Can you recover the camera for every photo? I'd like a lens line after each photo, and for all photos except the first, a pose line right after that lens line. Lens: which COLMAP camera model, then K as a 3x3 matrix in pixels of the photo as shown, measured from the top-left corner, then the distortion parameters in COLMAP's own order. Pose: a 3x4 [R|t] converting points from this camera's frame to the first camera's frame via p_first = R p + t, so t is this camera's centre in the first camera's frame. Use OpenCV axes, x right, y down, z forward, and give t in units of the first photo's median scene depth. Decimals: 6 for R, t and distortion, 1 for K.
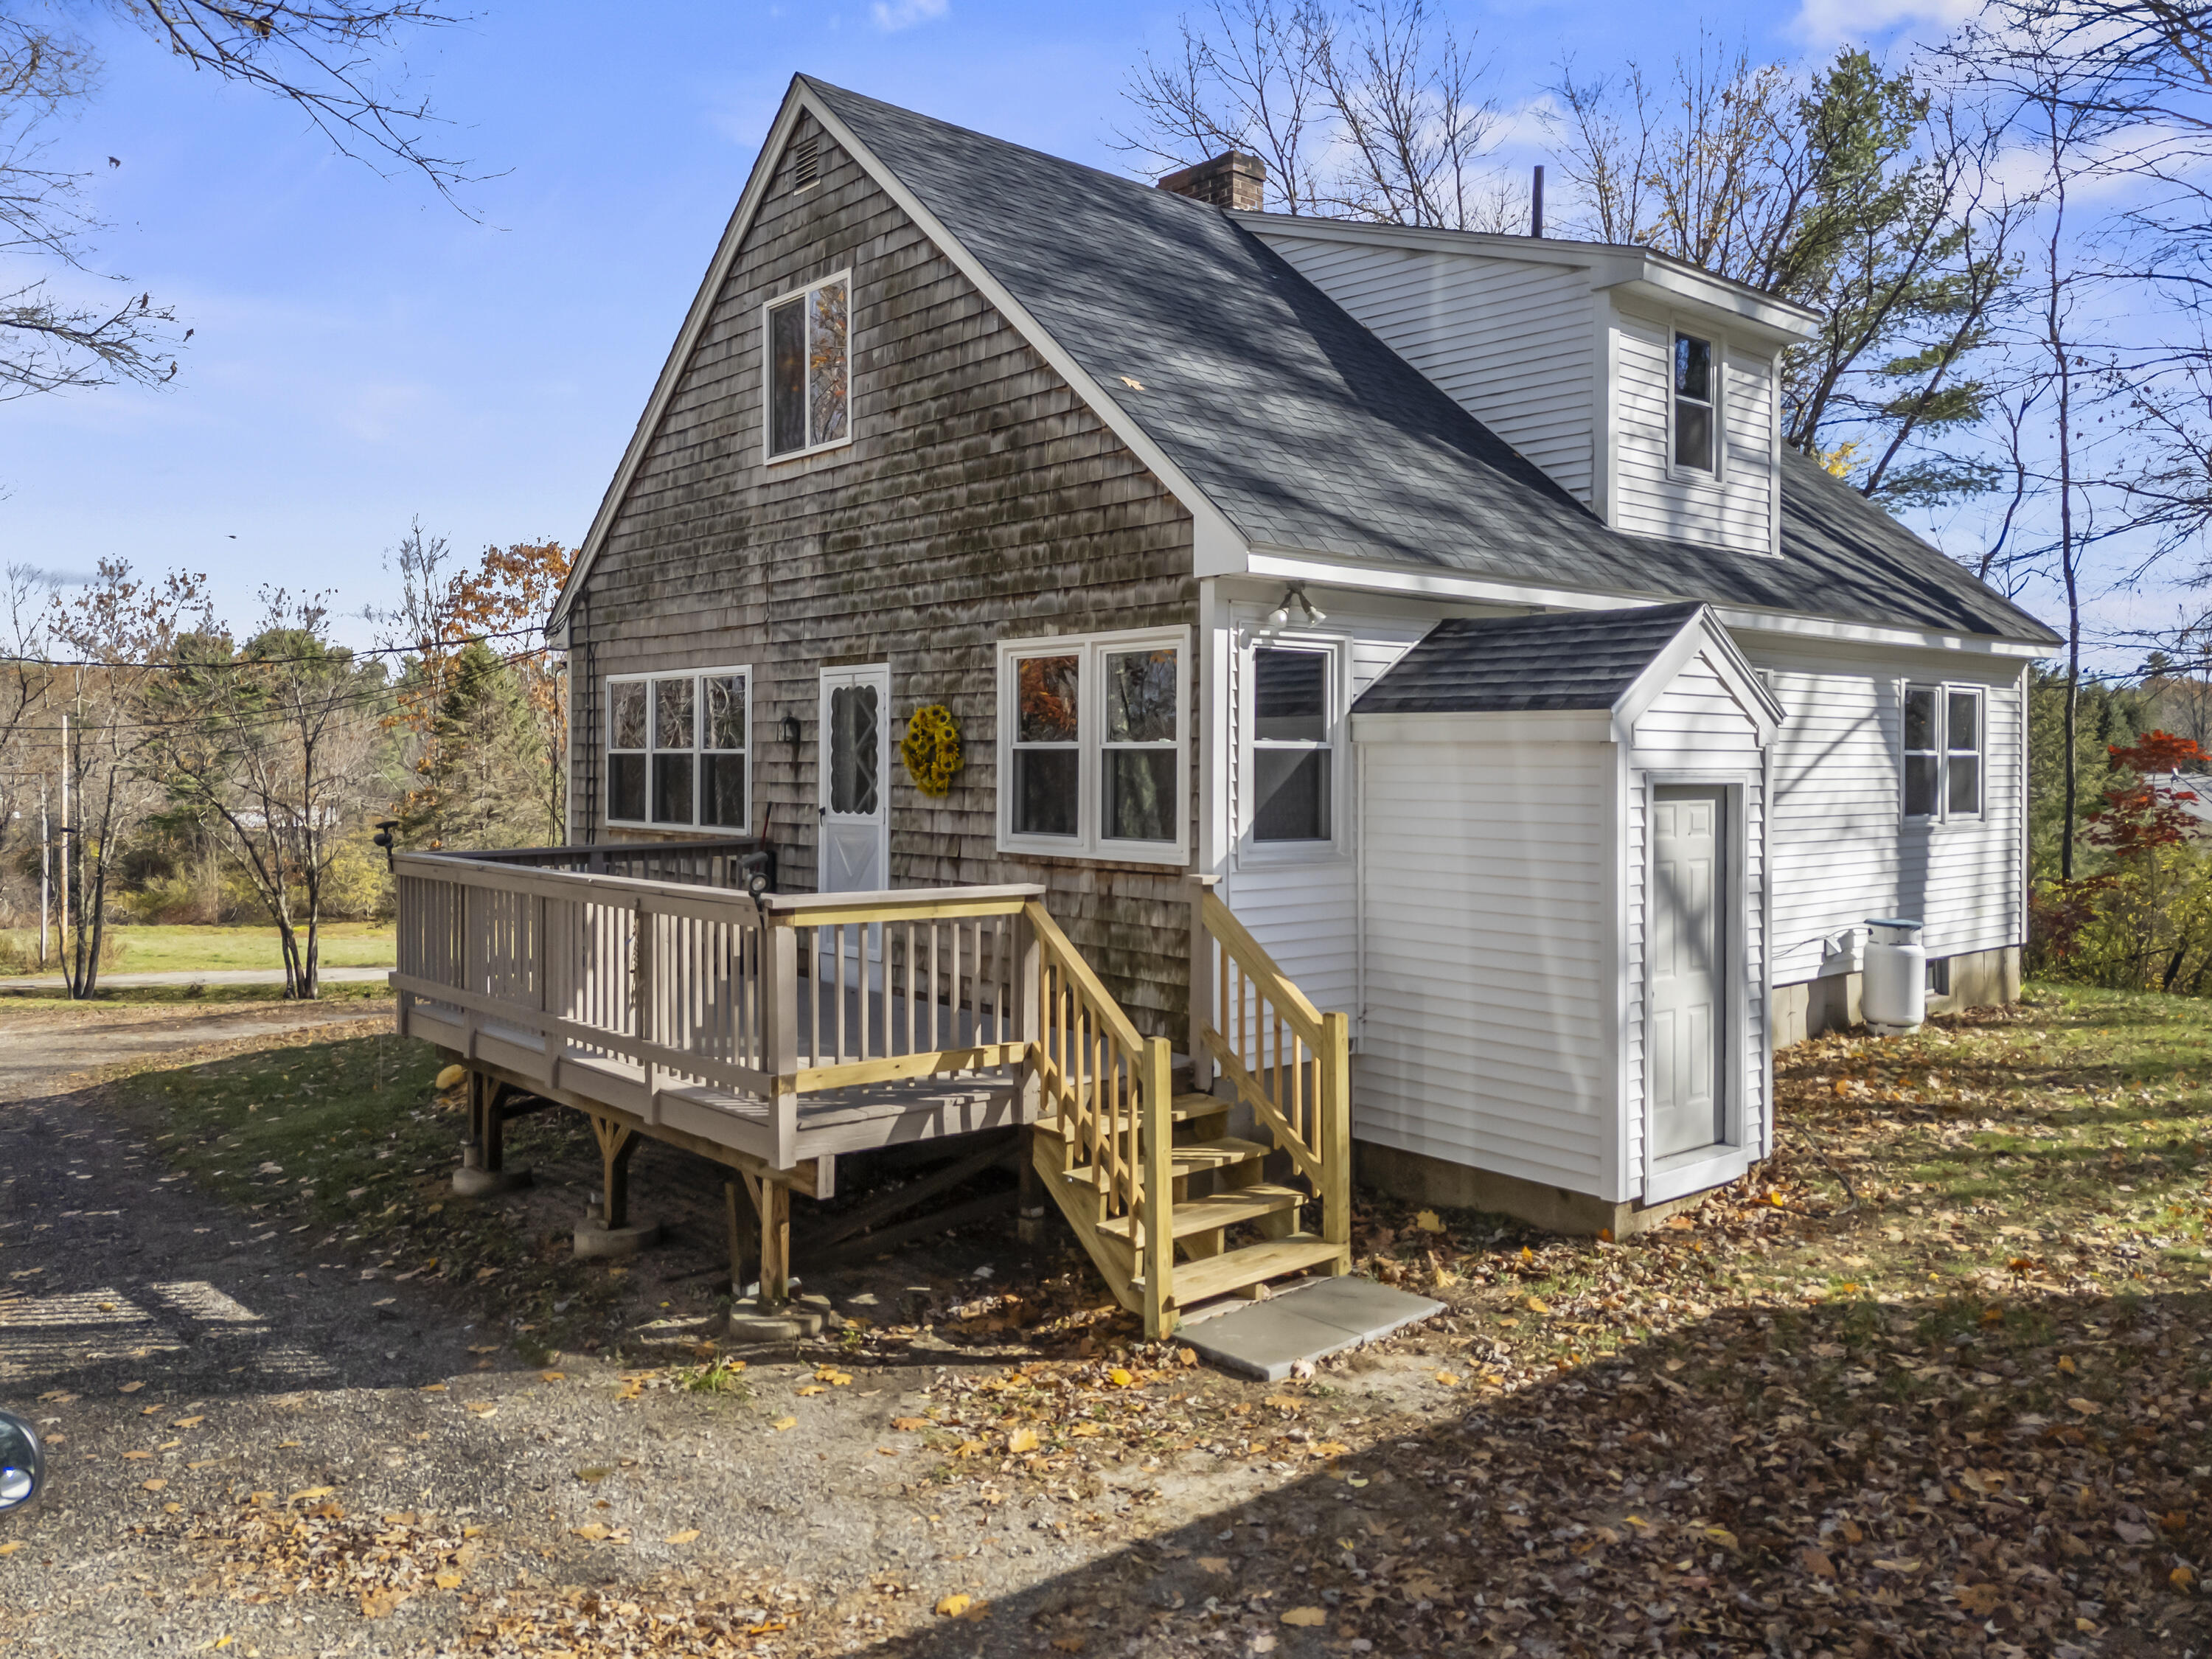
lens RADIAL K [[1619.3, 0, 1104.7], [0, 1619.3, 783.8], [0, 0, 1]] dist [-0.001780, -0.001827]
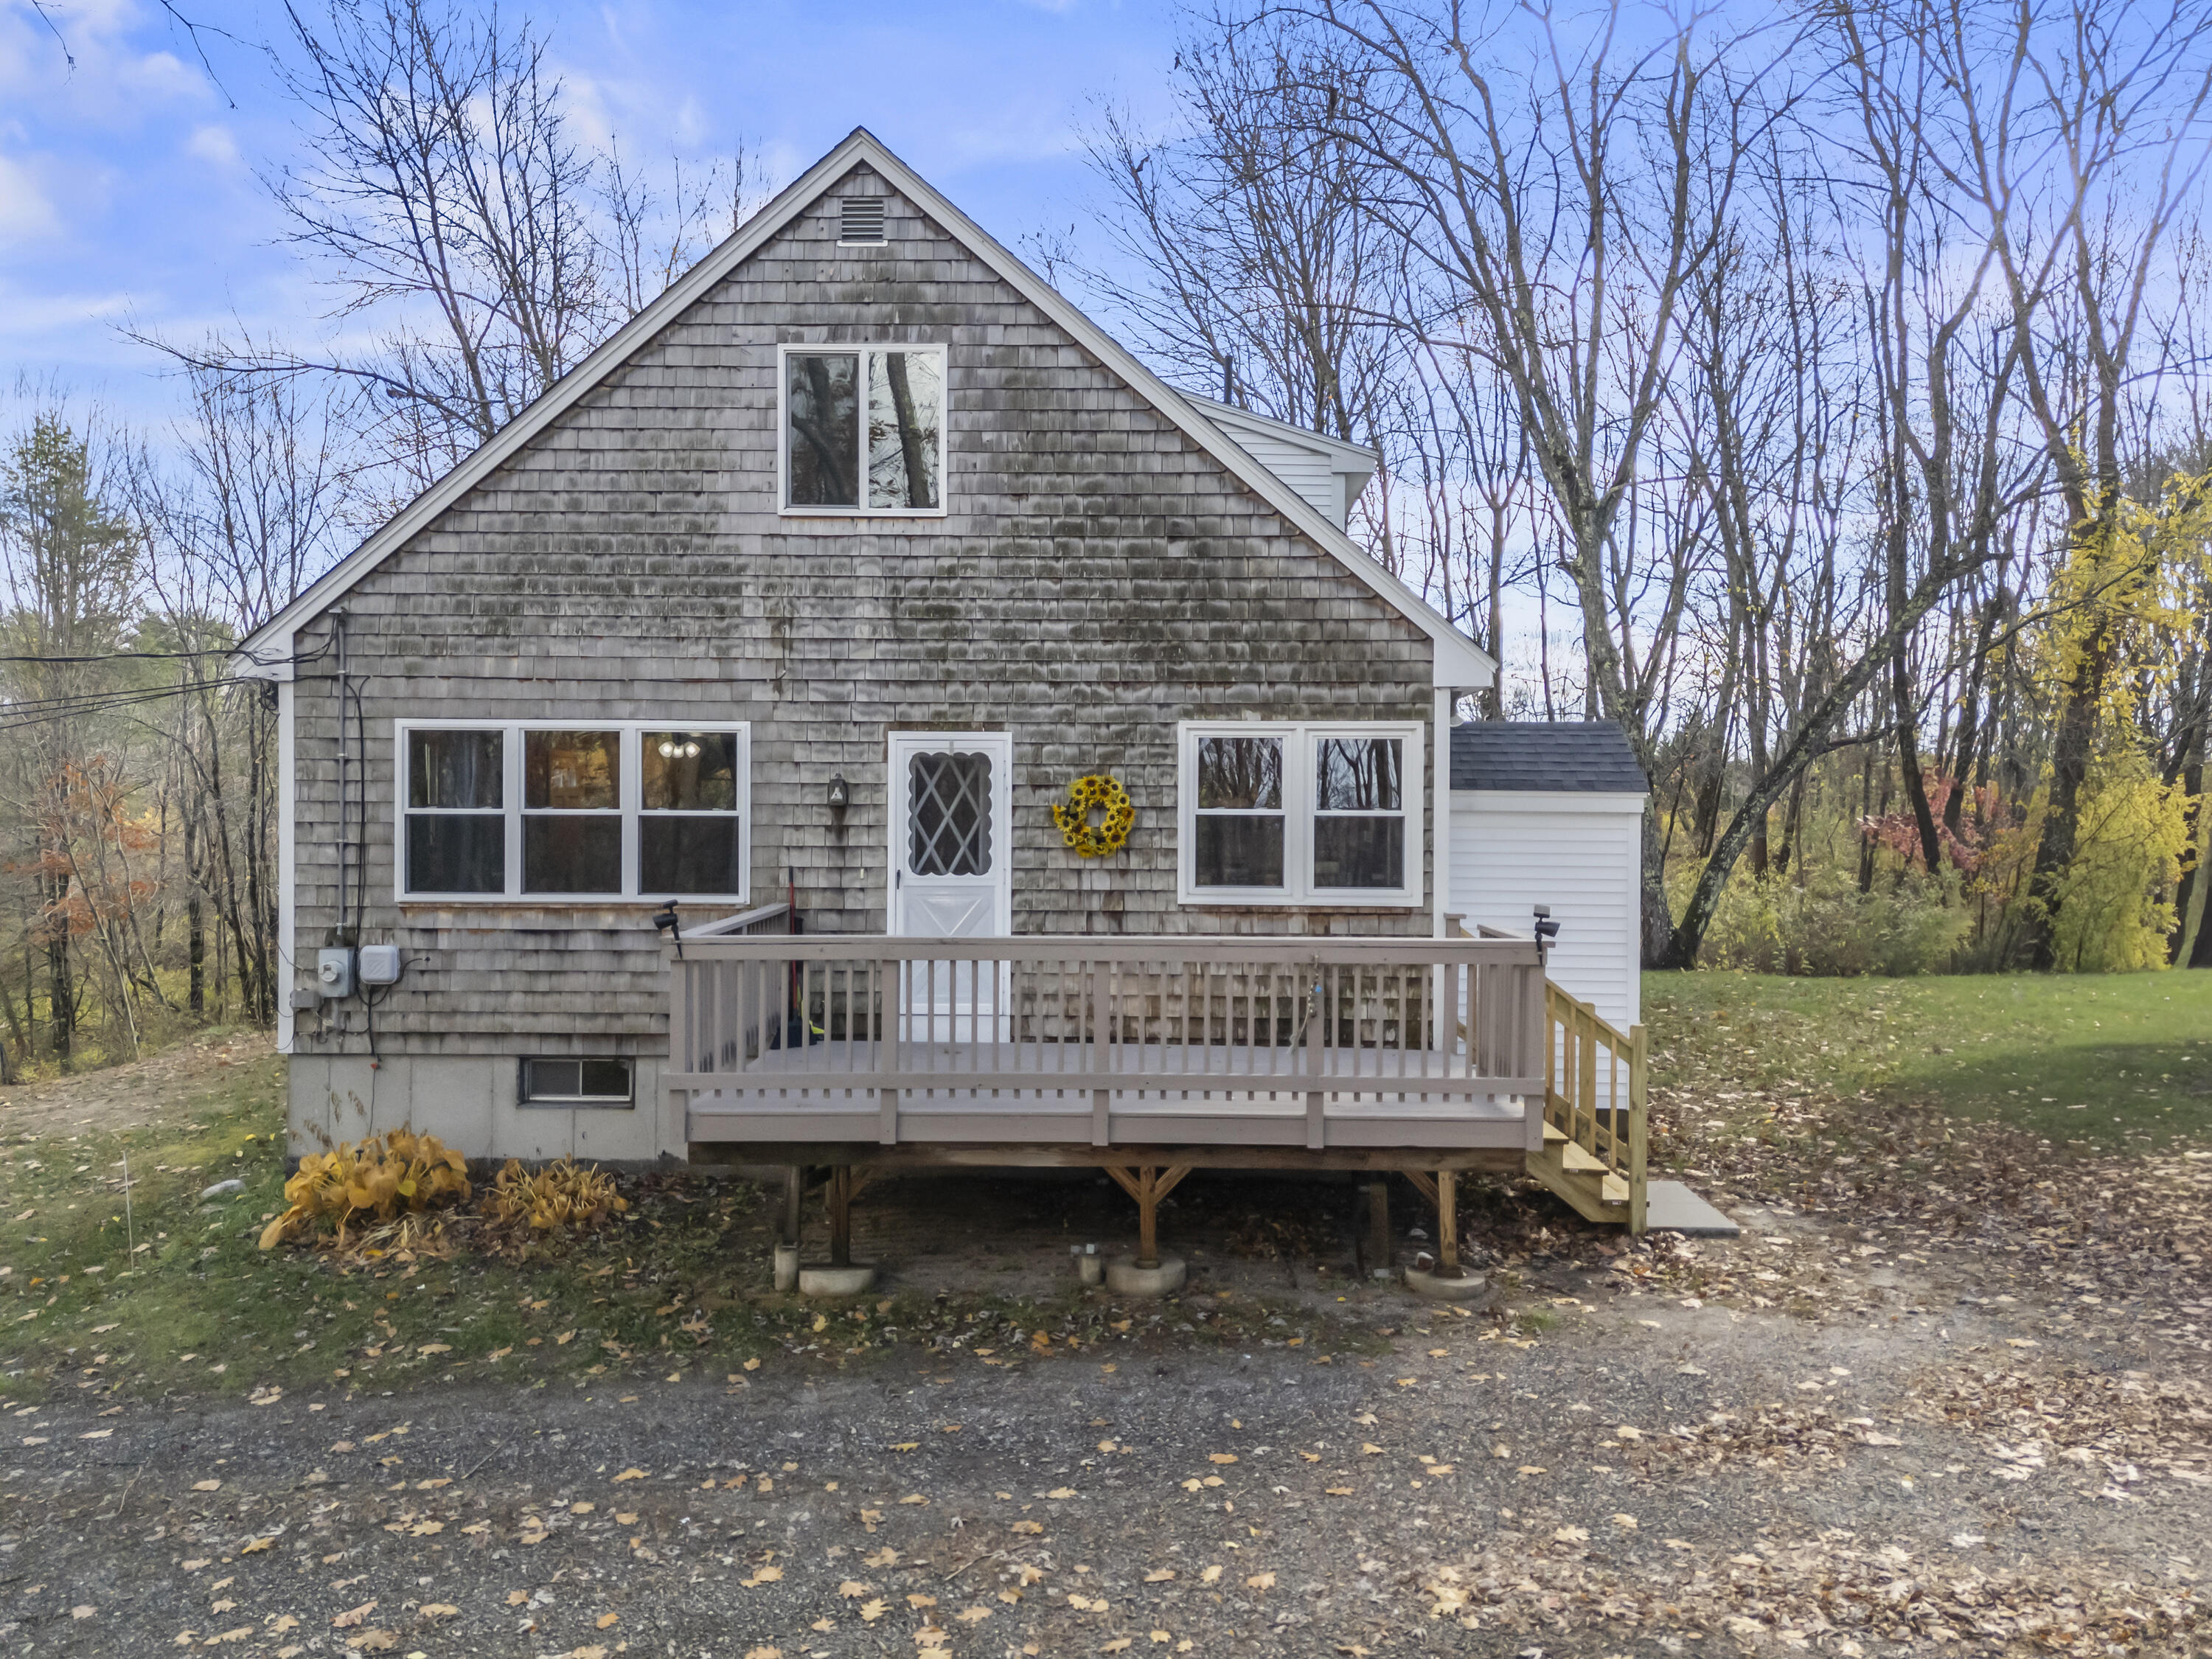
lens RADIAL K [[1595.1, 0, 1106.0], [0, 1595.1, 829.5], [0, 0, 1]] dist [0.078592, -0.006619]
pose [[0.693946, 0.005079, 0.720009, -0.917163], [0.007010, 0.999880, -0.013809, 0.004409], [-0.719993, 0.014630, 0.693827, 0.250373]]
